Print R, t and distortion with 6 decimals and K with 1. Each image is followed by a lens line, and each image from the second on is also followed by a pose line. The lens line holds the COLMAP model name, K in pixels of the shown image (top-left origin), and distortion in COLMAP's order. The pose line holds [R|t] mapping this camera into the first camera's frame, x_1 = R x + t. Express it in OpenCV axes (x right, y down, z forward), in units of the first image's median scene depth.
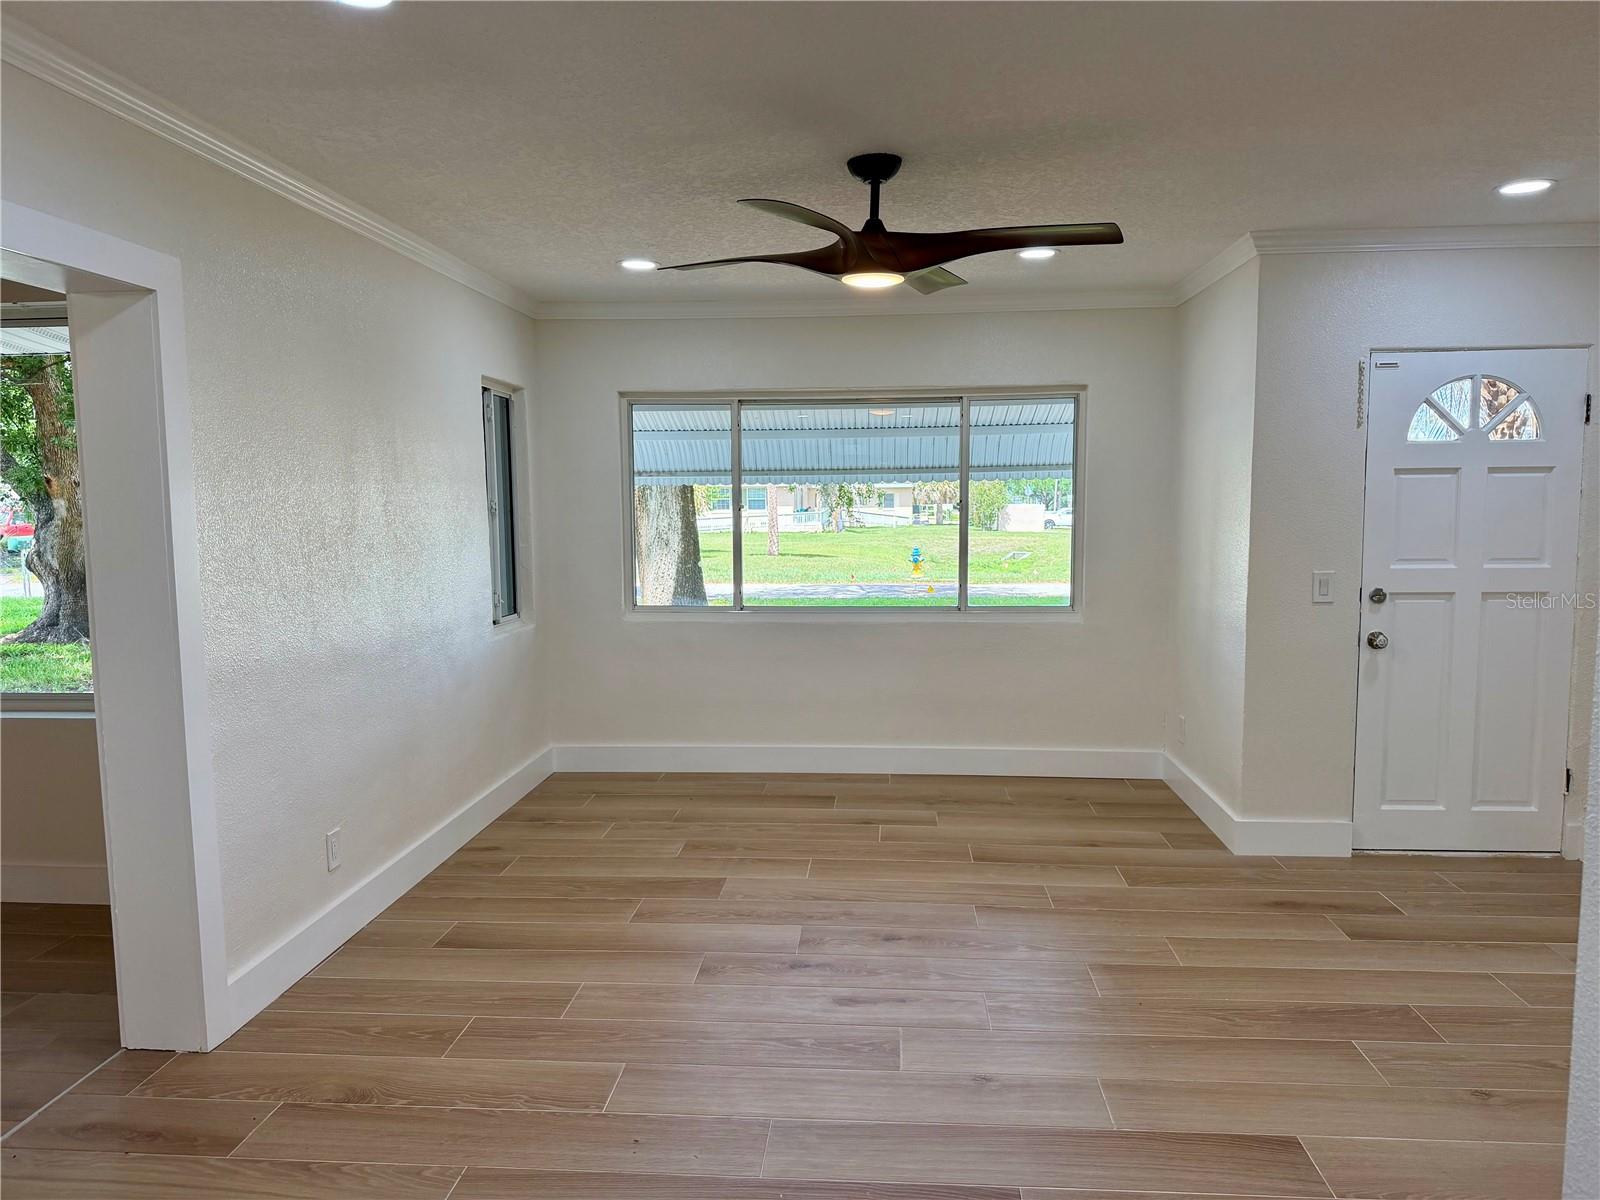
lens RADIAL K [[1124.0, 0, 805.8], [0, 1124.0, 608.0], [0, 0, 1]] dist [0.074311, -0.110170]
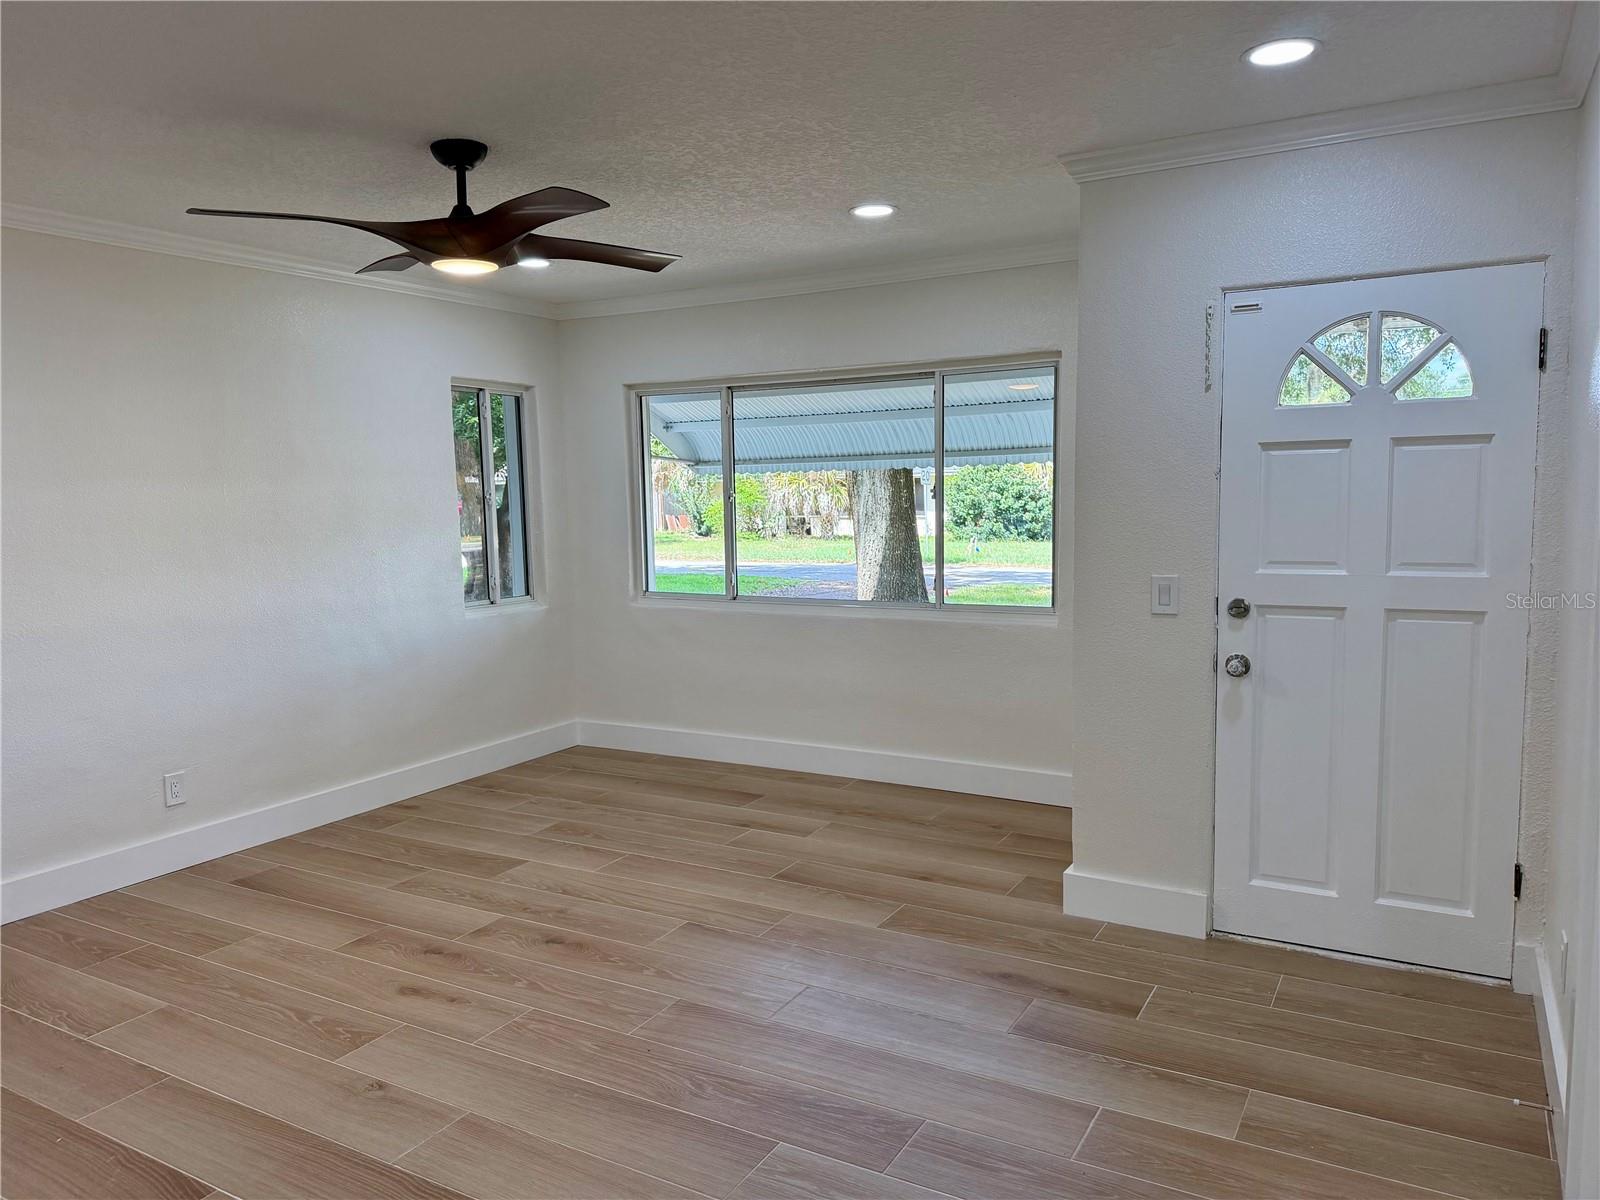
lens RADIAL K [[1124.0, 0, 805.8], [0, 1124.0, 608.0], [0, 0, 1]] dist [0.074311, -0.110170]
pose [[0.903075, 0.036968, -0.427889, 0.567157], [-0.030586, 0.999295, 0.021782, -0.018758], [0.428393, -0.006584, 0.903569, 0.175976]]
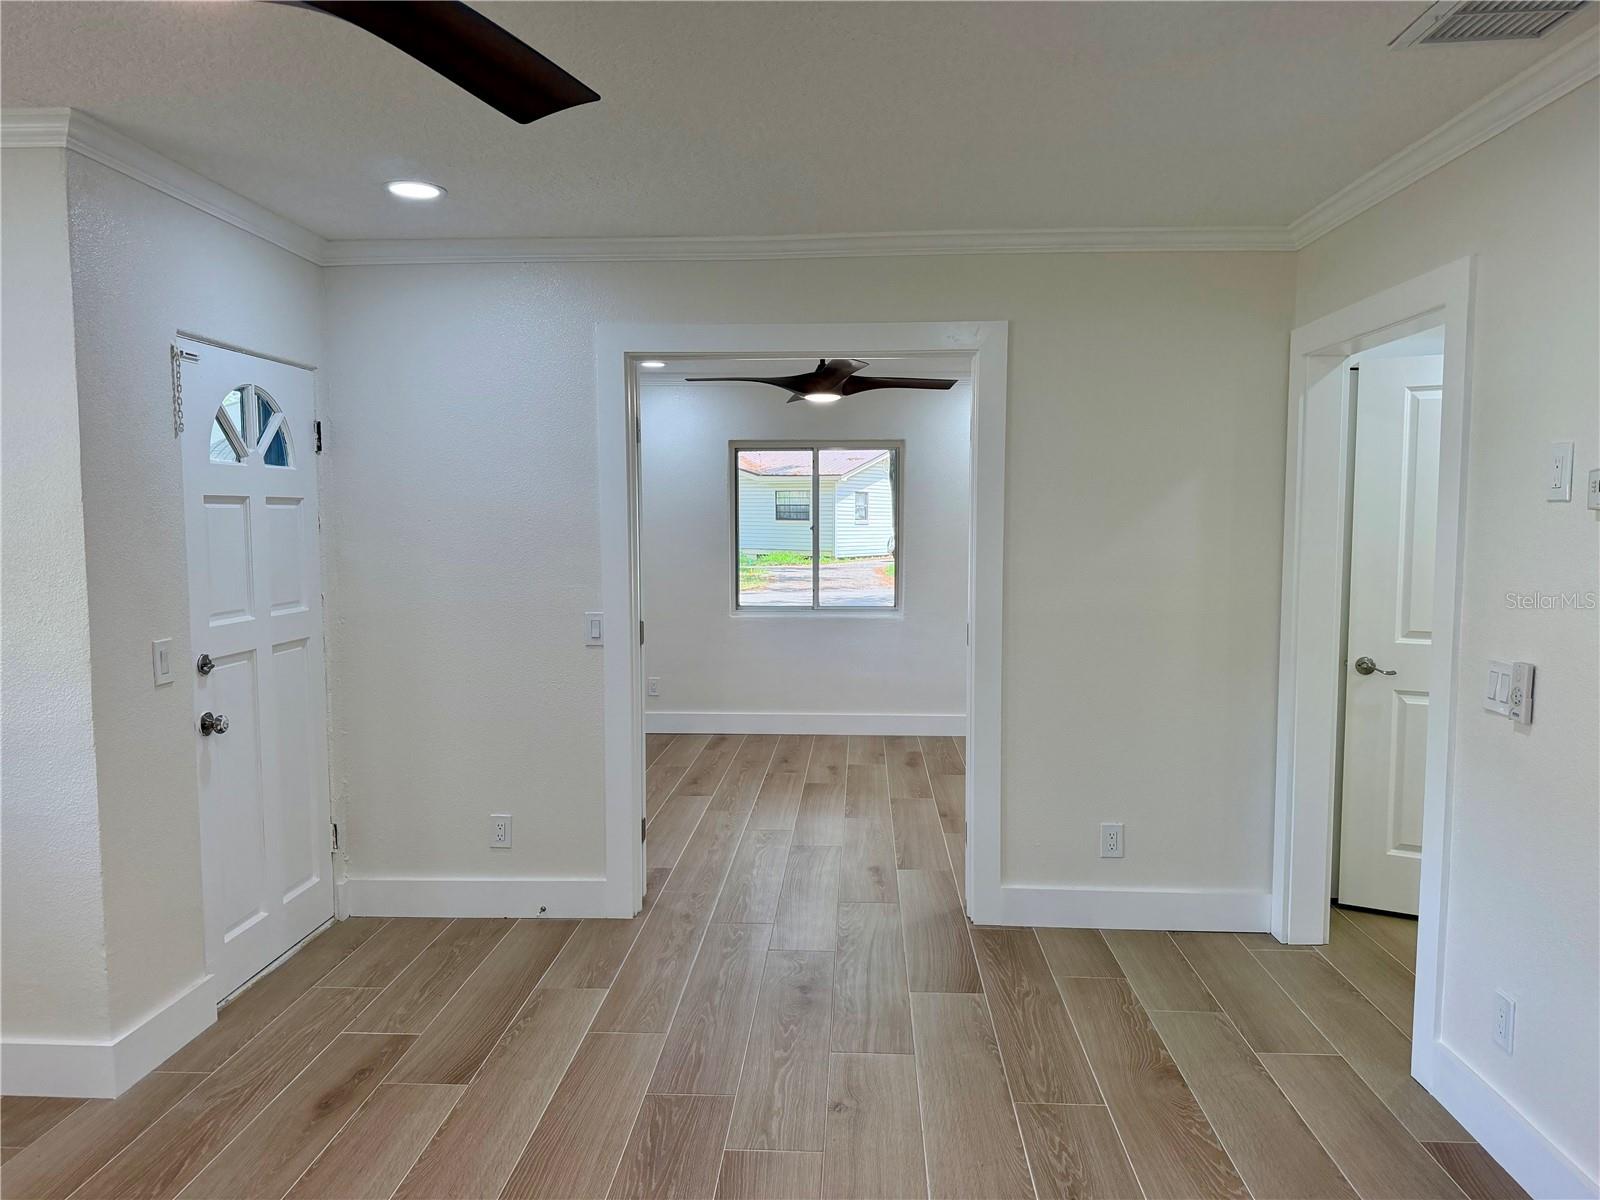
lens RADIAL K [[1124.8, 0, 802.7], [0, 1124.8, 612.6], [0, 0, 1]] dist [-0.004102, -0.002182]
pose [[-0.022568, -0.075446, 0.996894, -0.239115], [0.101228, 0.991851, 0.077356, -0.062098], [-0.994607, 0.102659, -0.014747, 0.616205]]
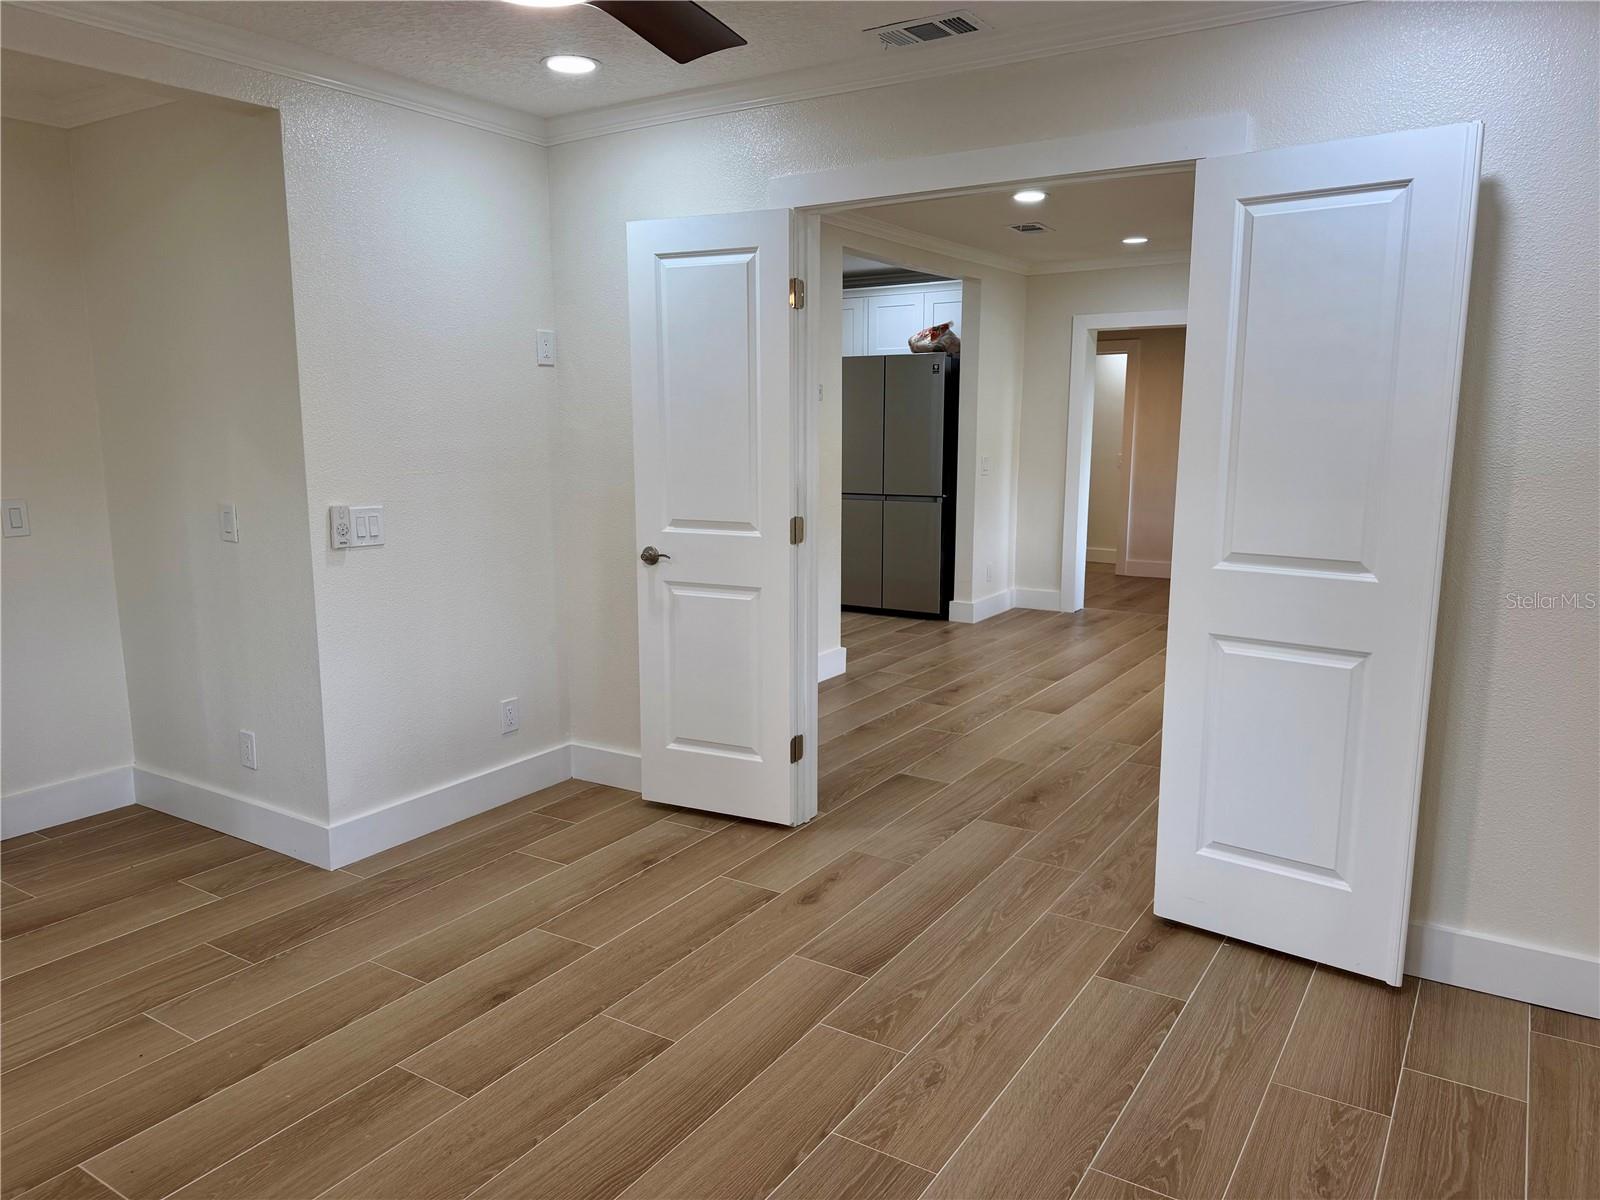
lens RADIAL K [[1124.0, 0, 805.8], [0, 1124.0, 608.0], [0, 0, 1]] dist [0.074311, -0.110170]
pose [[-0.465513, 0.160877, -0.870296, 1.396234], [-0.086581, 0.970346, 0.225683, -0.088851], [0.880796, 0.180410, -0.437780, 0.844812]]
